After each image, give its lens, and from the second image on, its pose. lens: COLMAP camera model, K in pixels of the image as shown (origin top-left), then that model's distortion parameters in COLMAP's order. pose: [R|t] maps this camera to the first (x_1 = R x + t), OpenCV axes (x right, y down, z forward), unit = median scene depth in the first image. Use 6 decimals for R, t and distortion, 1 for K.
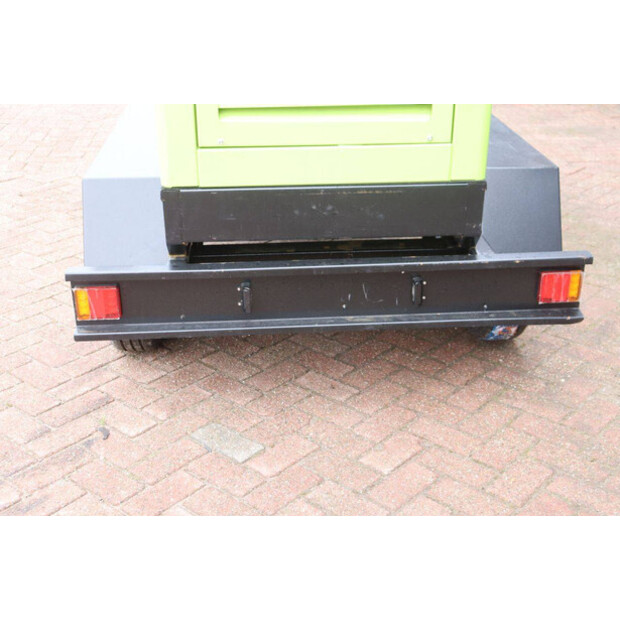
lens RADIAL K [[837.2, 0, 310.0], [0, 837.2, 310.0], [0, 0, 1]] dist [0.044586, 0.064410]
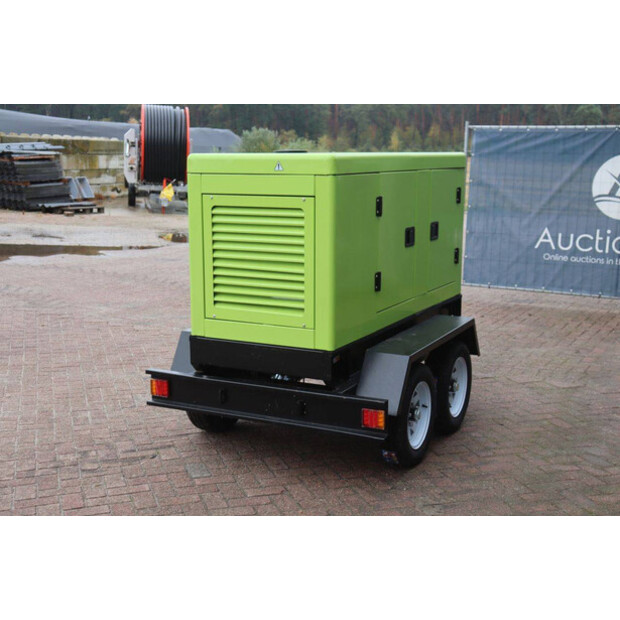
lens RADIAL K [[847.9, 0, 310.0], [0, 847.9, 310.0], [0, 0, 1]] dist [0.055487, 0.112361]
pose [[0.855677, 0.093762, -0.508946, 1.038615], [-0.220461, 0.955792, -0.194570, 0.125660], [0.468203, 0.278692, 0.838520, -0.582027]]
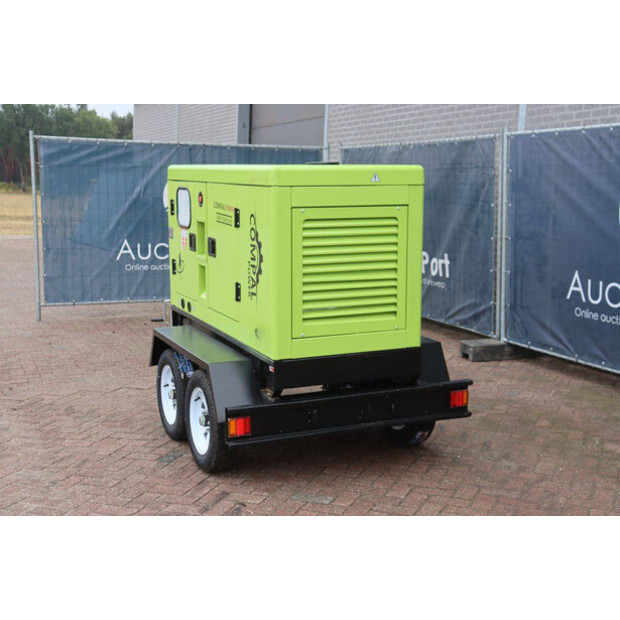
lens RADIAL K [[877.0, 0, 310.0], [0, 877.0, 310.0], [0, 0, 1]] dist [0.062731, 0.071787]
pose [[0.939535, -0.051309, 0.338588, -0.704986], [0.142672, 0.957467, -0.250801, 0.236951], [-0.311318, 0.283943, 0.906894, -0.803945]]
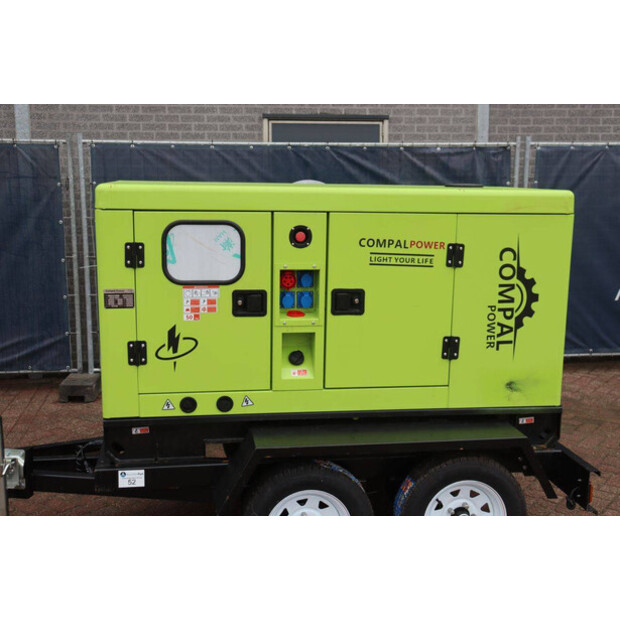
lens RADIAL K [[787.5, 0, 310.0], [0, 787.5, 310.0], [0, 0, 1]] dist [0.027741, 0.050190]
pose [[-0.086735, -0.166612, 0.982200, -1.556346], [0.409083, 0.893003, 0.187606, -0.768700], [-0.908366, 0.418073, -0.009296, 1.280707]]
